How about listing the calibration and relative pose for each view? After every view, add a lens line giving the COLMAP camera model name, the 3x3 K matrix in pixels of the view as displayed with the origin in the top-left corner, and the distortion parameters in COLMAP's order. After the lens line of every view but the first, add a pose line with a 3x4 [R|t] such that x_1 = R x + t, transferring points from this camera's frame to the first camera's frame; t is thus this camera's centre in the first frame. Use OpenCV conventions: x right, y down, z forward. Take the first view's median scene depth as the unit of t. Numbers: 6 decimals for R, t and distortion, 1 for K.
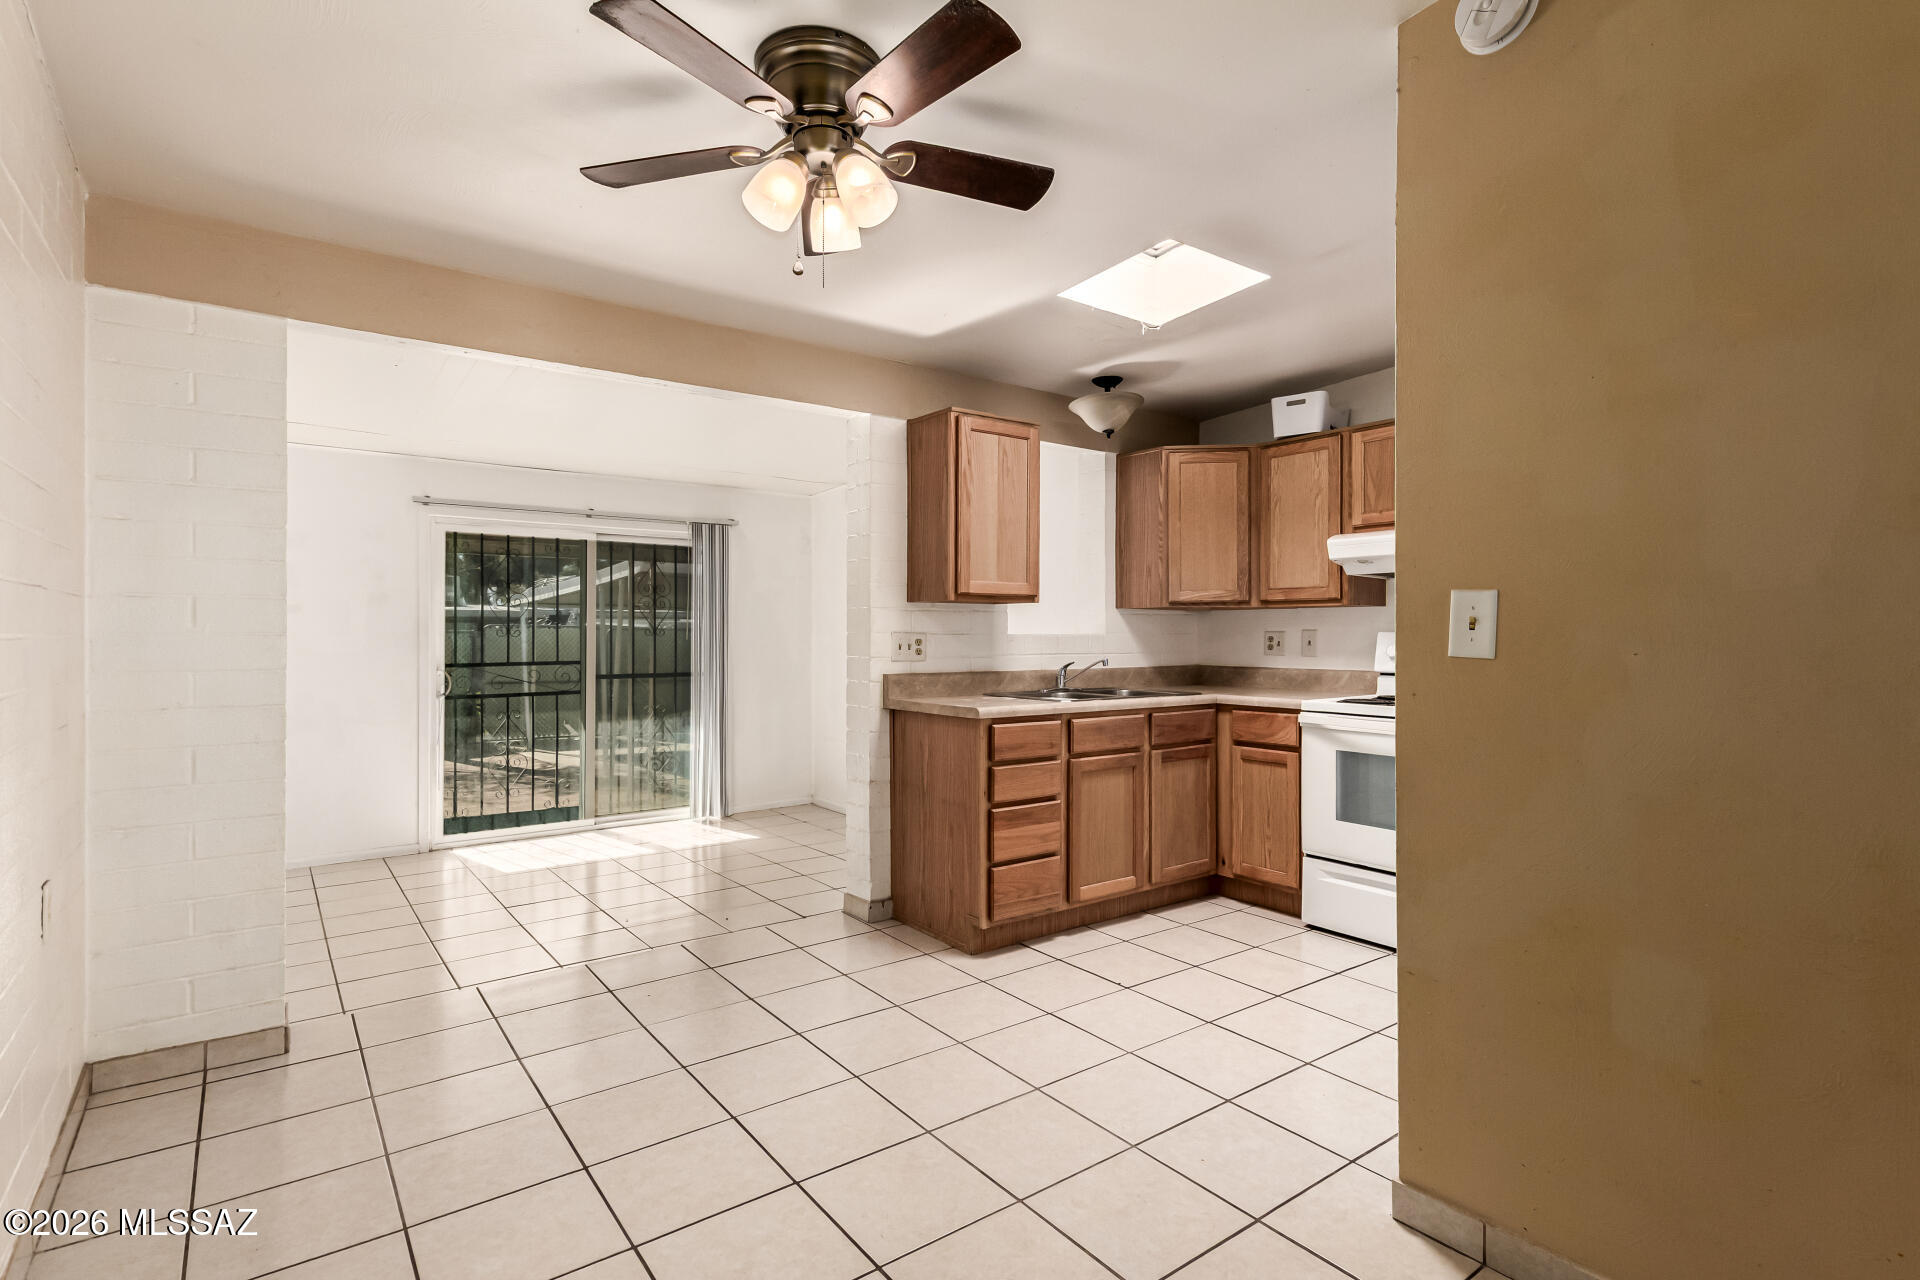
lens RADIAL K [[945.0, 0, 1004.7], [0, 945.0, 629.8], [0, 0, 1]] dist [0.019377, -0.000680]
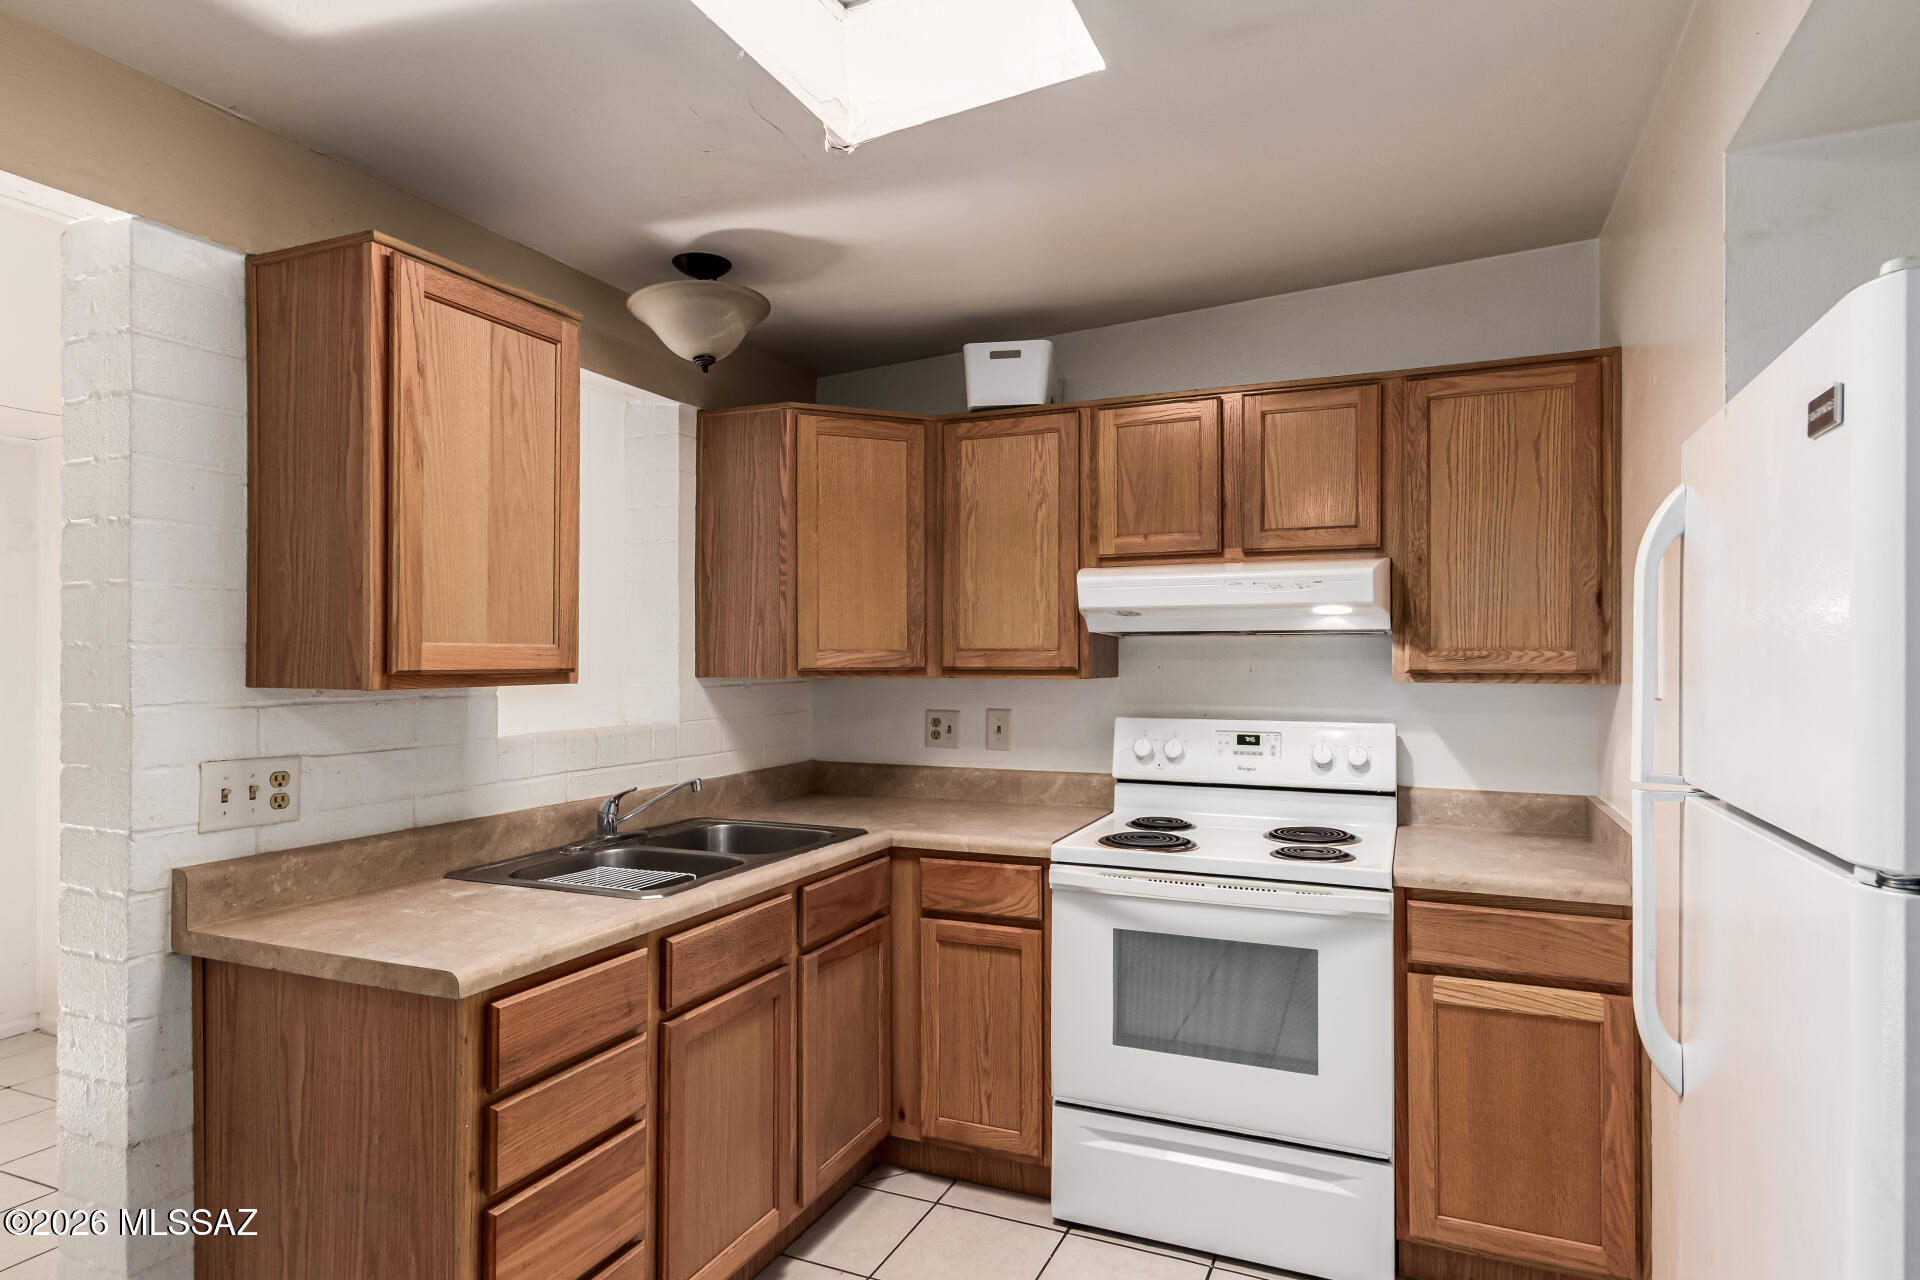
lens RADIAL K [[1043.0, 0, 983.6], [0, 1043.0, 653.3], [0, 0, 1]] dist [0.009841, -0.001149]
pose [[0.879560, 0.001628, 0.475785, -0.036042], [-0.001523, 0.999999, -0.000607, -0.044303], [-0.475785, -0.000190, 0.879561, 0.428073]]
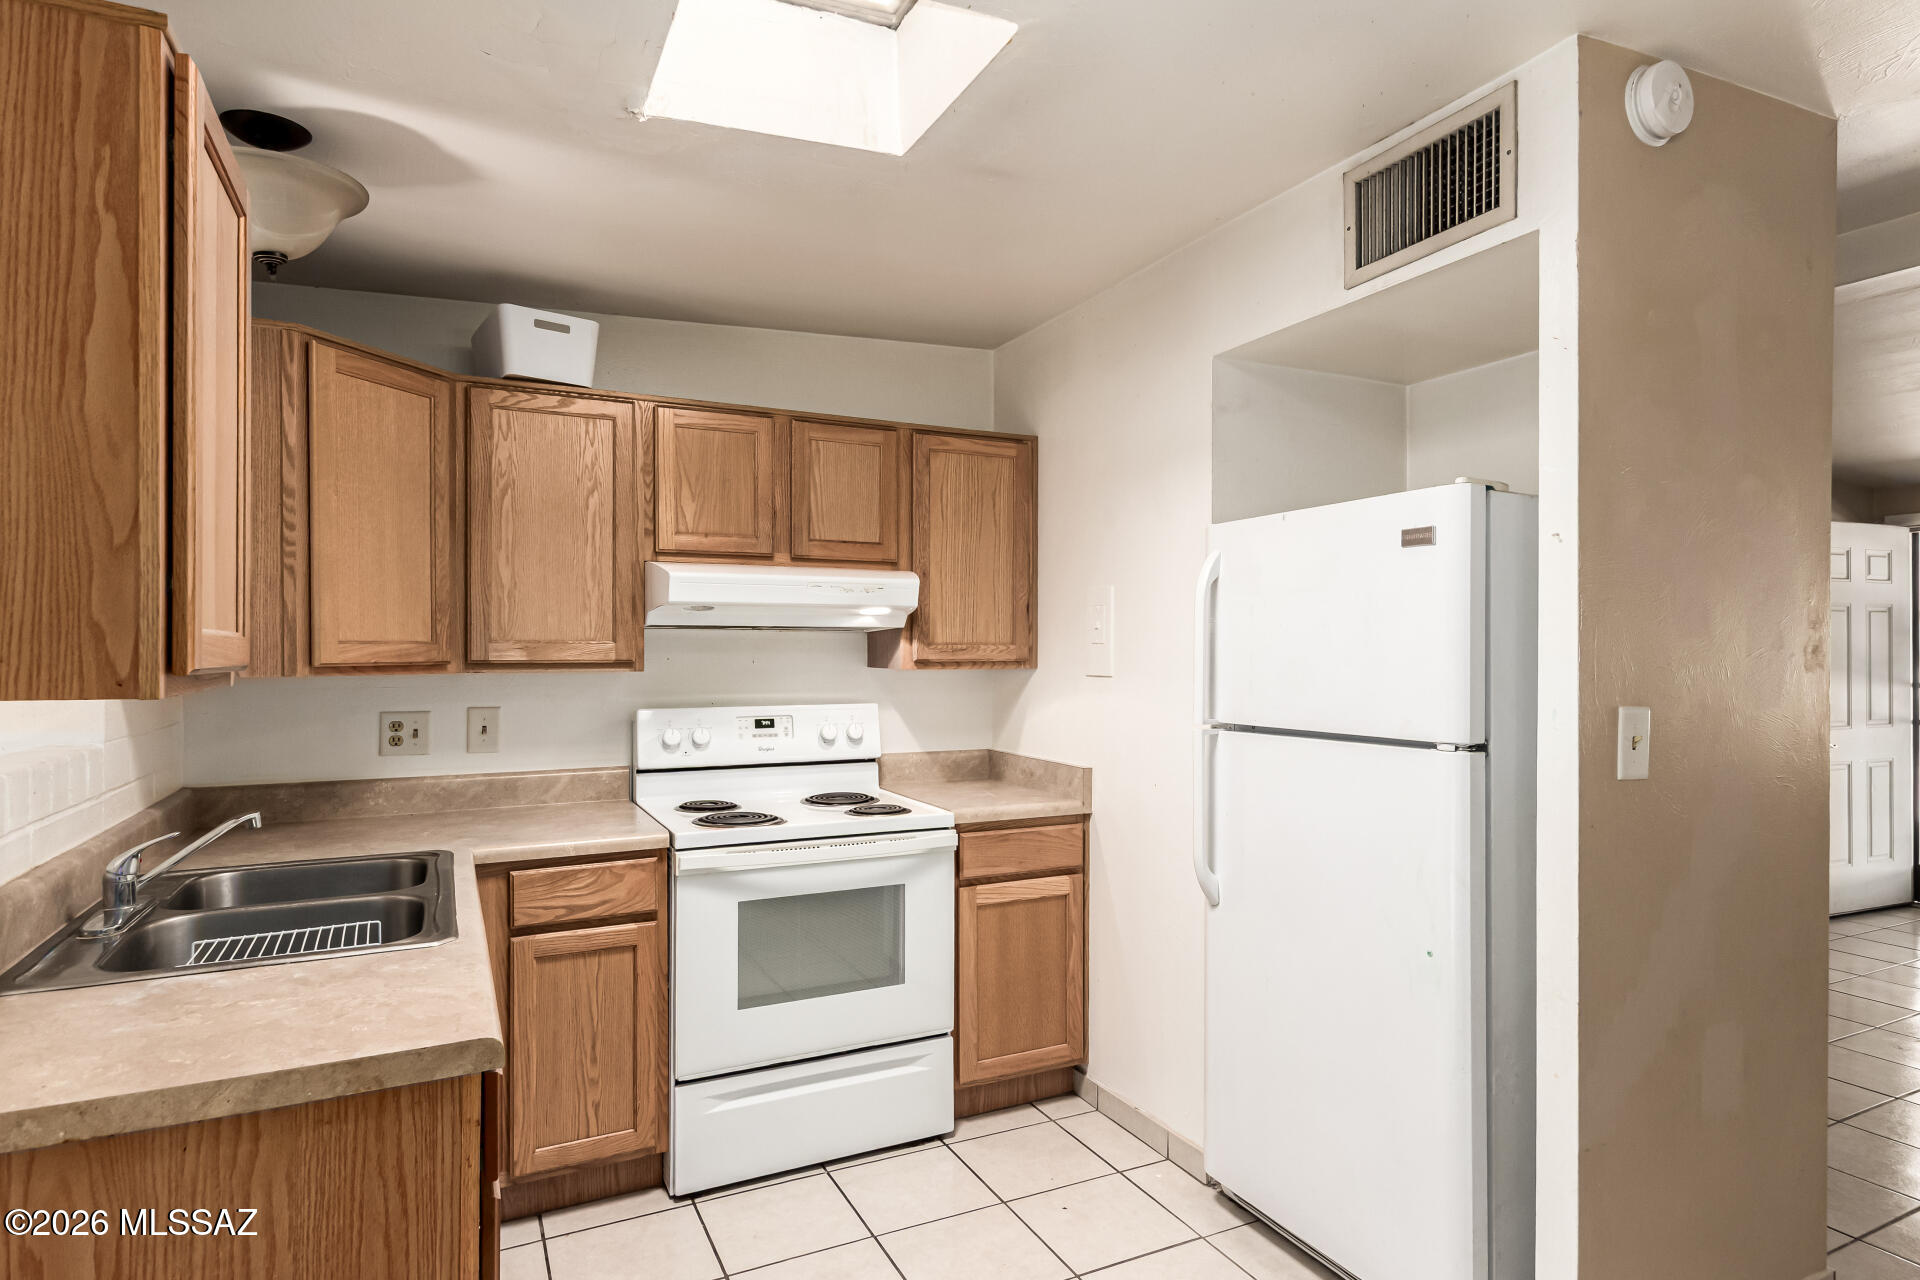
lens RADIAL K [[1043.0, 0, 999.7], [0, 1043.0, 657.0], [0, 0, 1]] dist [0.009841, -0.001149]
pose [[0.198683, -0.007521, 0.980035, -0.293481], [-0.003983, 0.999956, 0.008482, -0.044231], [-0.980056, -0.005589, 0.198644, 0.642167]]
